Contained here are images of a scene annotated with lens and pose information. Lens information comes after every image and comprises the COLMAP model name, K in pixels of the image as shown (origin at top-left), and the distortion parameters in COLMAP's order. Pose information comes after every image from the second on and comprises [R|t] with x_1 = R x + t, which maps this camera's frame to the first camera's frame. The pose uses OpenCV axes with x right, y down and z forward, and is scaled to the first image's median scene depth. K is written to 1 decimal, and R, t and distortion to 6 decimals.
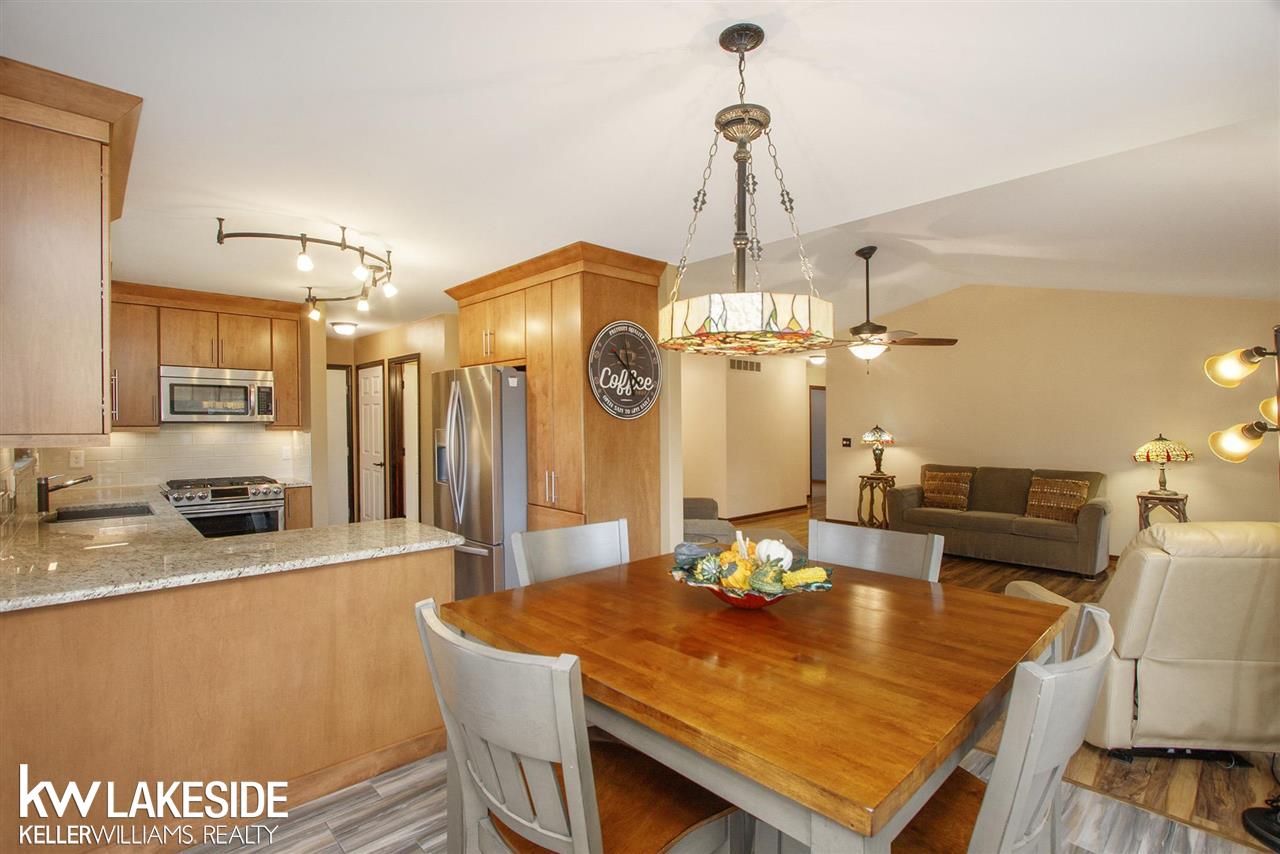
lens RADIAL K [[591.2, 0, 638.6], [0, 591.2, 432.5], [0, 0, 1]] dist [-0.000457, 0.000079]
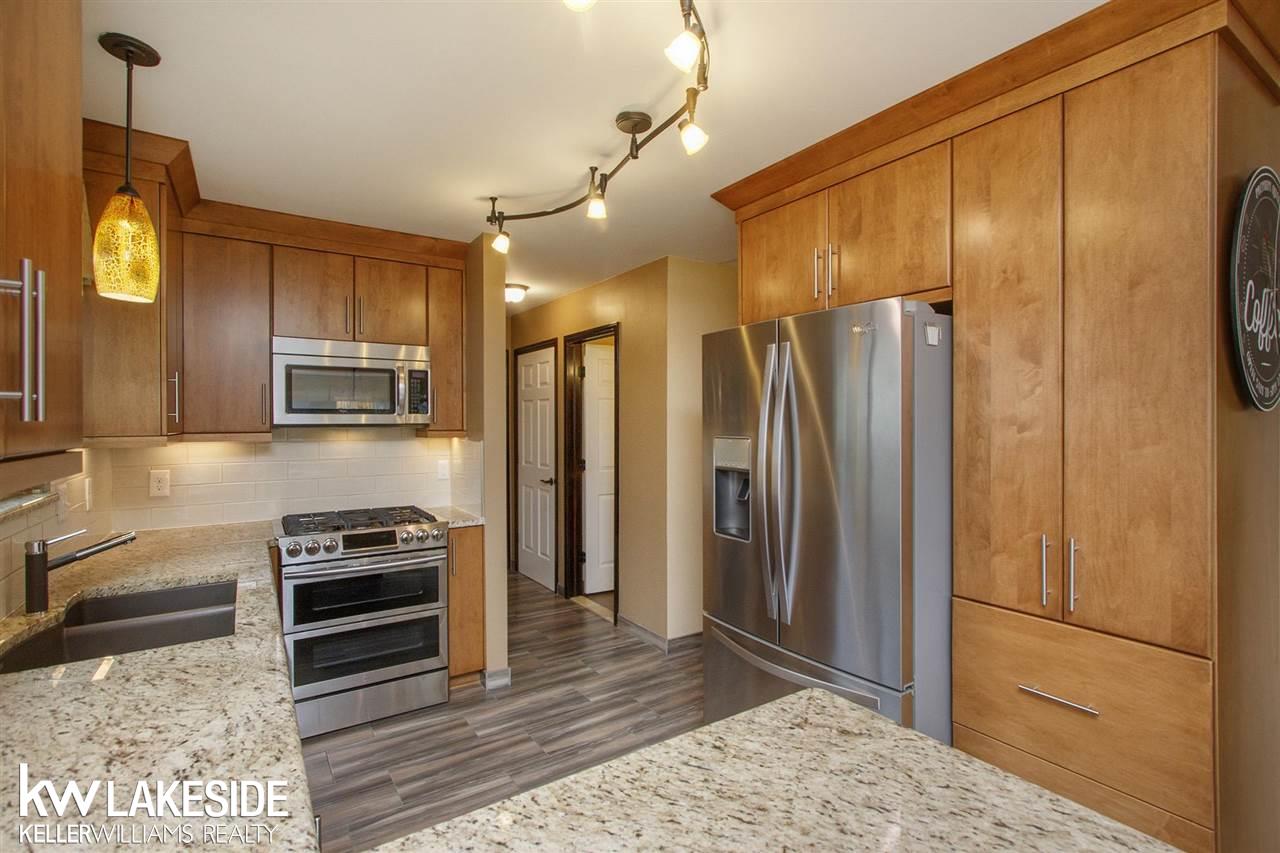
lens RADIAL K [[598.3, 0, 640.0], [0, 598.3, 426.5], [0, 0, 1]] dist [-0.034231, 0.000035]
pose [[0.986234, -0.003268, -0.165324, -0.296965], [0.001206, 0.999920, -0.012569, -0.007552], [0.165352, 0.012197, 0.986159, 0.414849]]
